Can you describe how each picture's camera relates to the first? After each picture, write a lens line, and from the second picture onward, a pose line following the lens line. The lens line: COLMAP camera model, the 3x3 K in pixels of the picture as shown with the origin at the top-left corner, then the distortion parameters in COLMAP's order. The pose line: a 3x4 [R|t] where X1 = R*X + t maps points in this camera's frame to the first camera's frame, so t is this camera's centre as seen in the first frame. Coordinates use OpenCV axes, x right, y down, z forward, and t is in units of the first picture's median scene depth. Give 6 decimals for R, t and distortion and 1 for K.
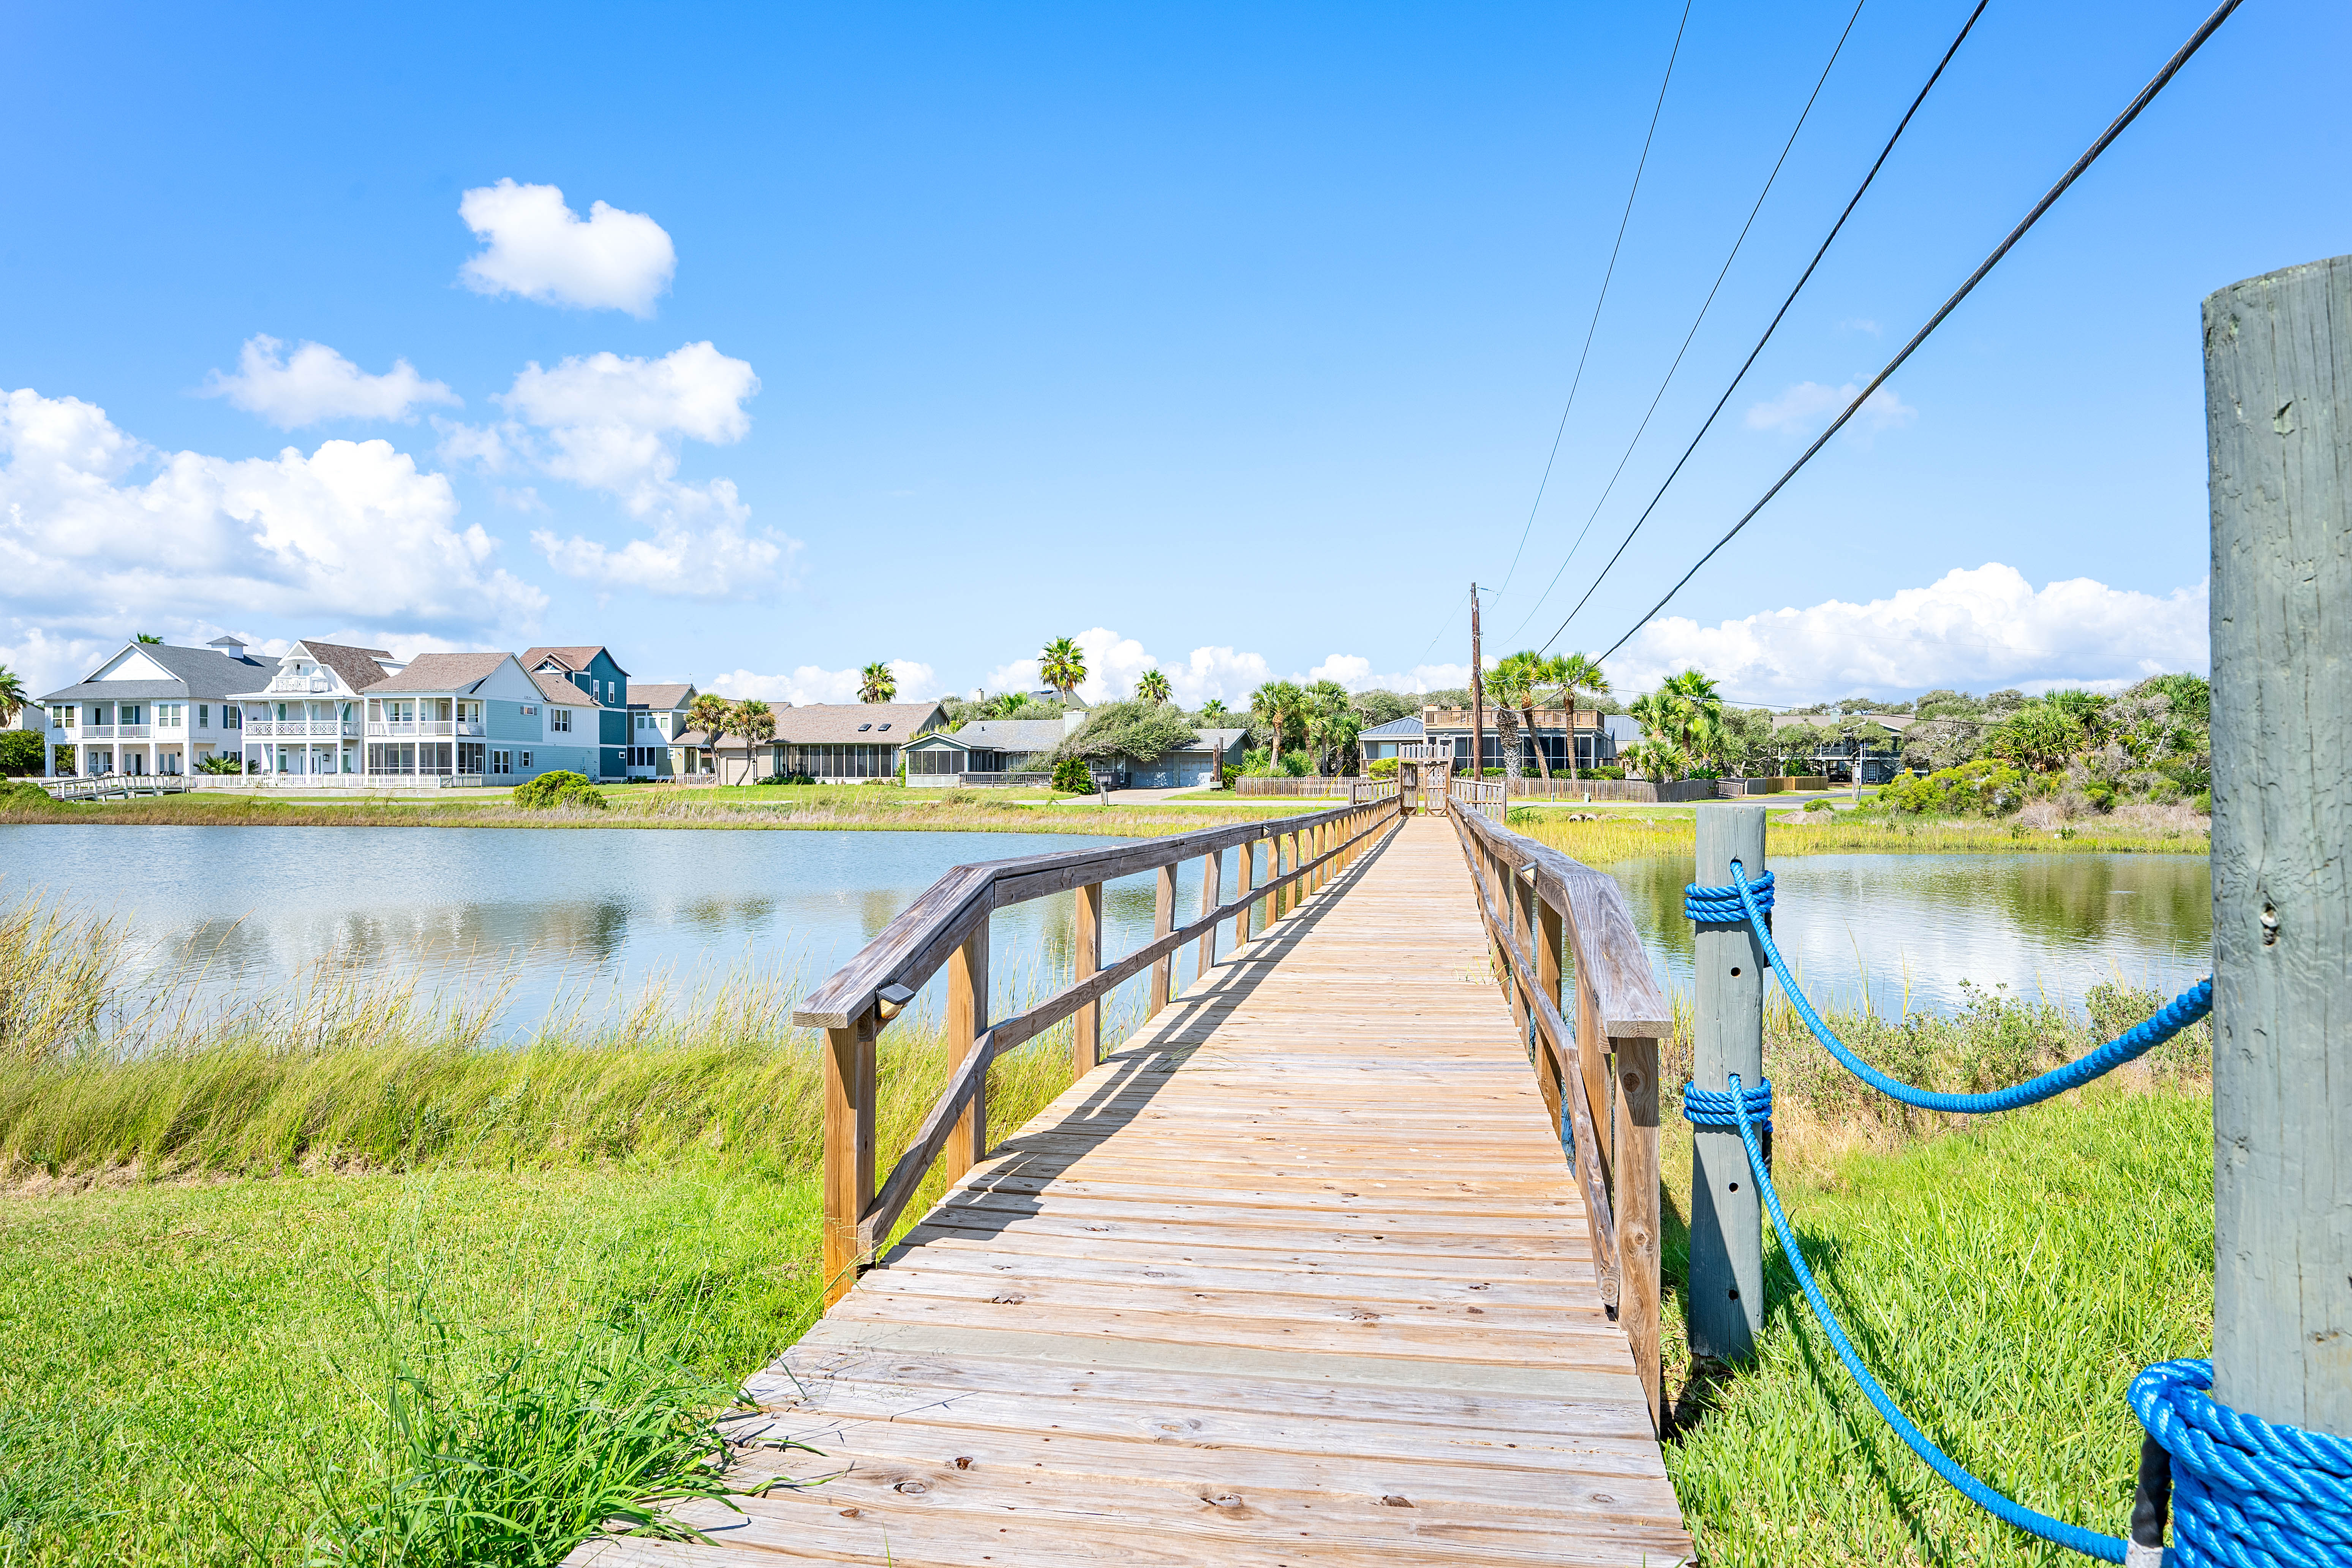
lens RADIAL K [[1576.6, 0, 1176.0], [0, 1576.6, 784.0], [0, 0, 1]] dist [0.002883, 0.001165]
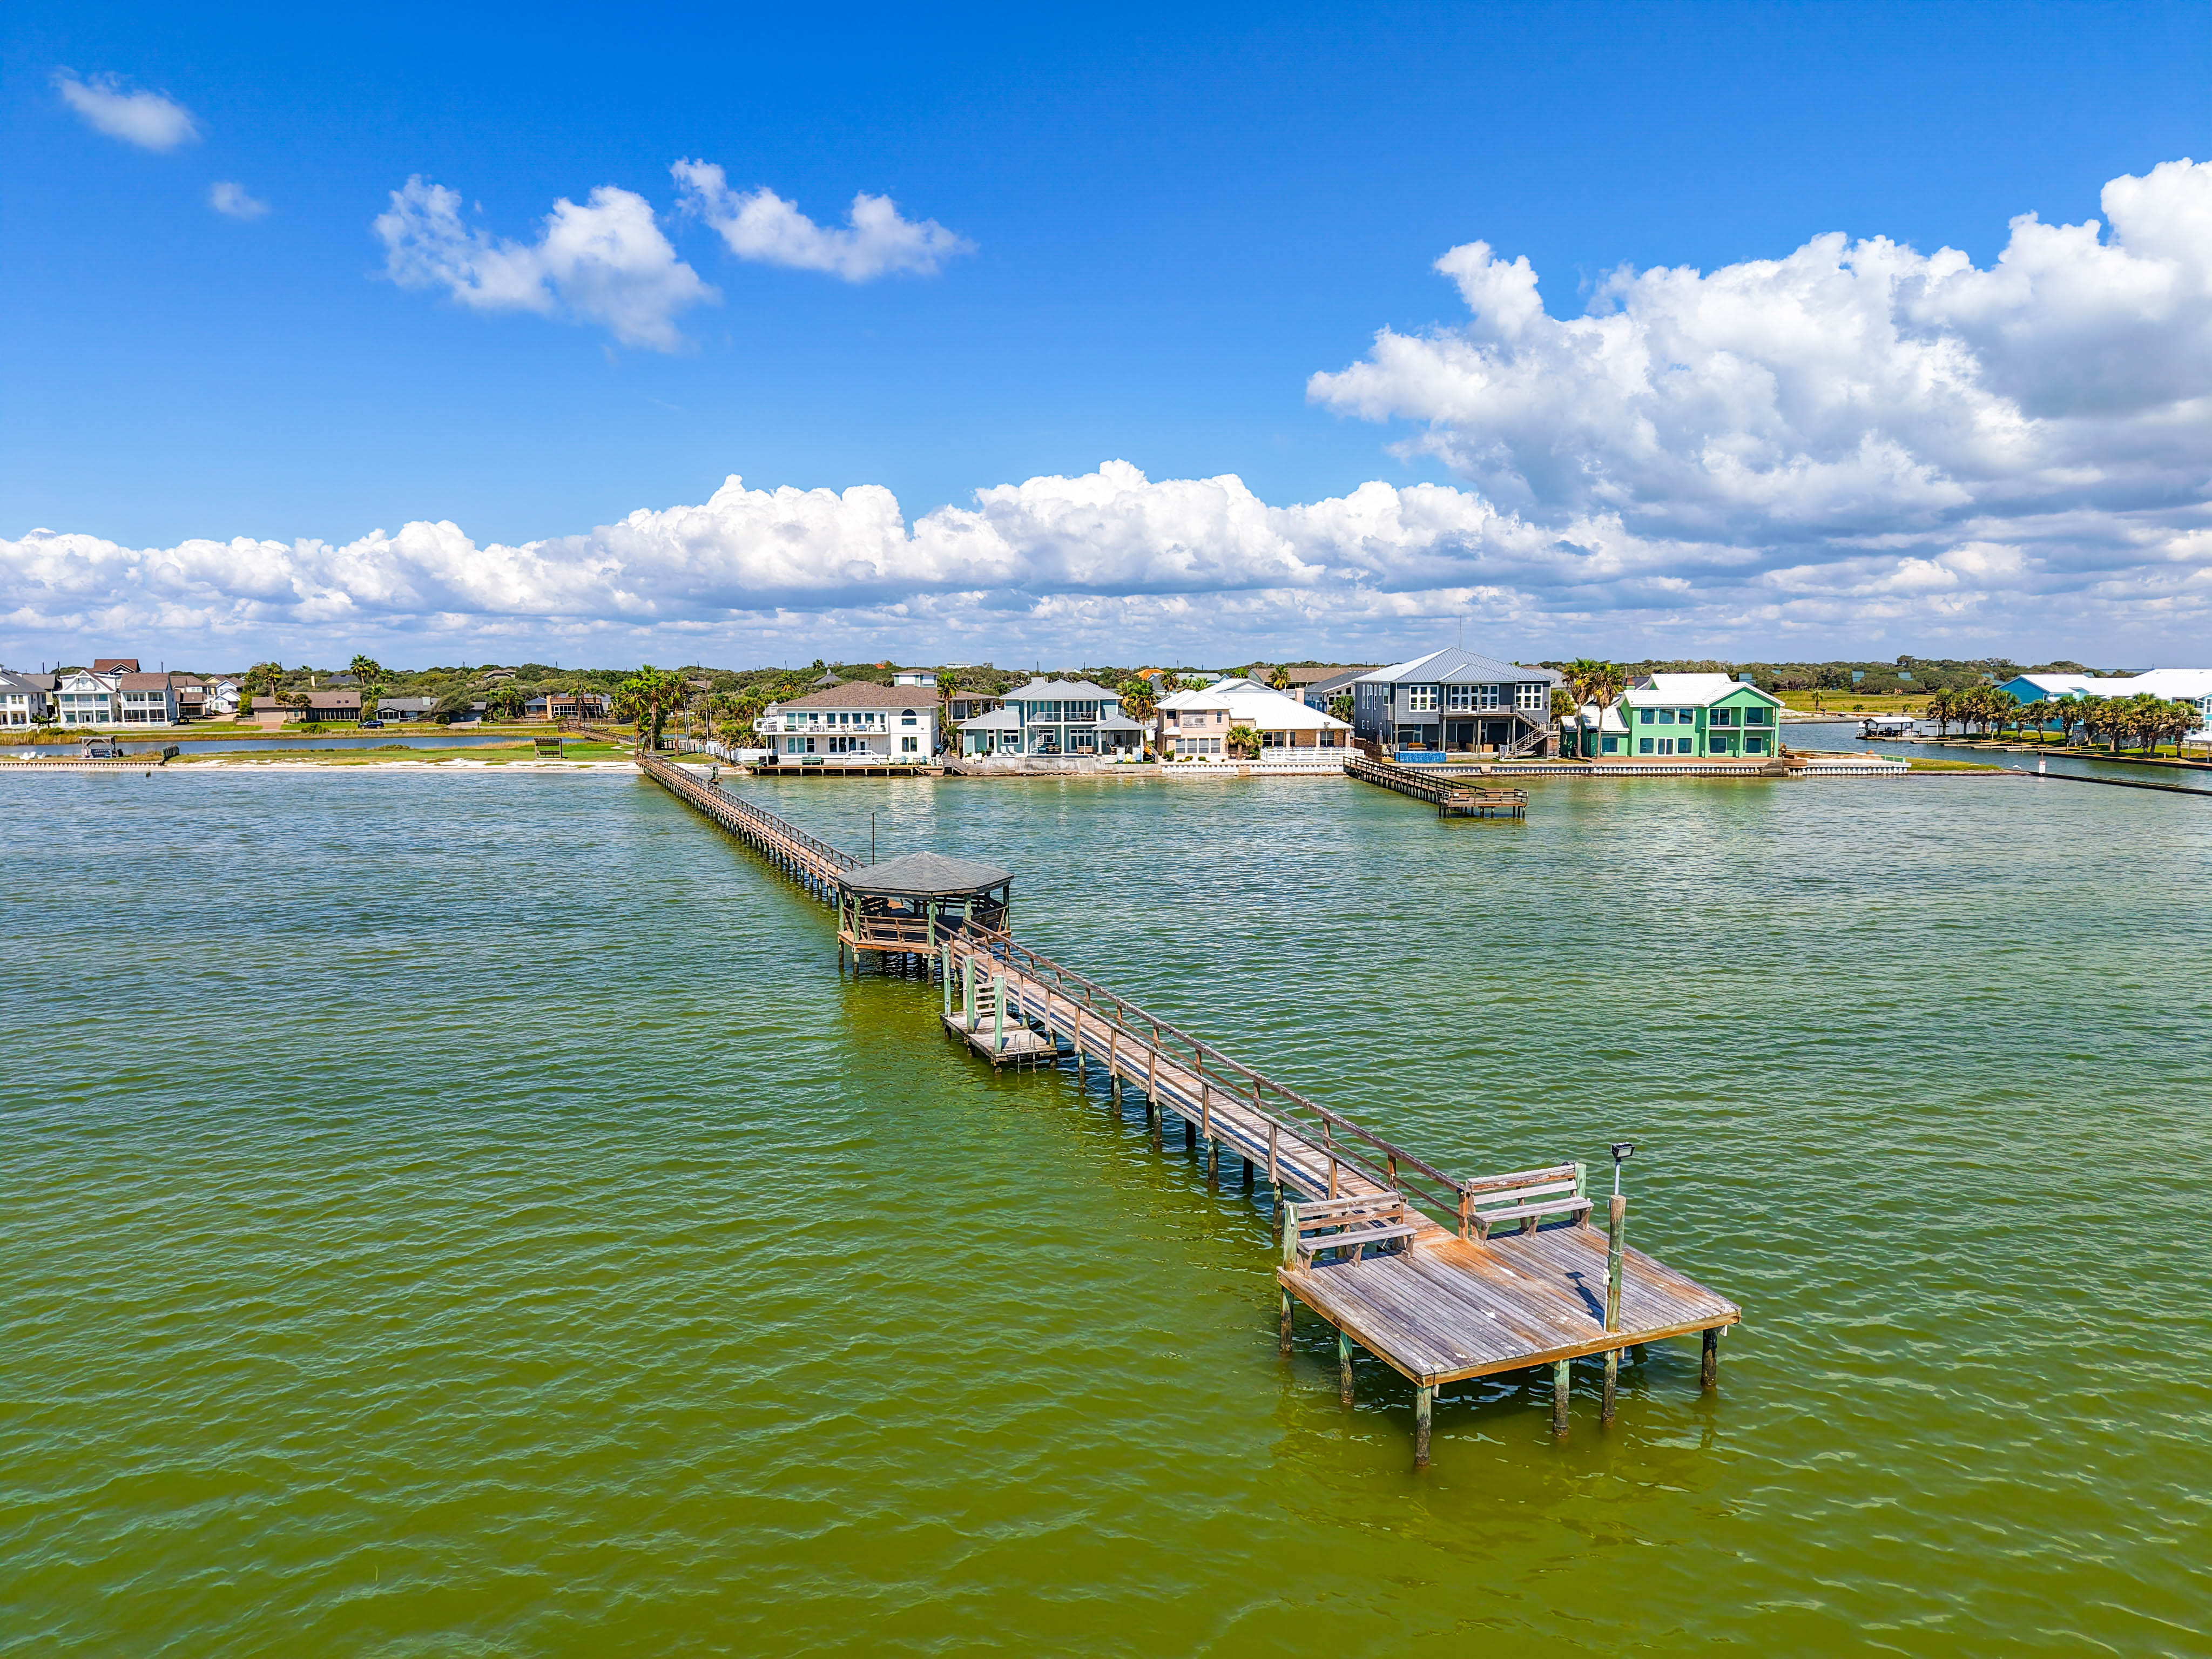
lens RADIAL K [[1475.0, 0, 1087.1], [0, 1475.0, 838.1], [0, 0, 1]] dist [0.001941, -0.001774]
pose [[0.817465, -0.067657, 0.571991, -0.616754], [0.006112, 0.994040, 0.108844, -0.070761], [-0.575946, -0.085480, 0.813006, -1.925205]]
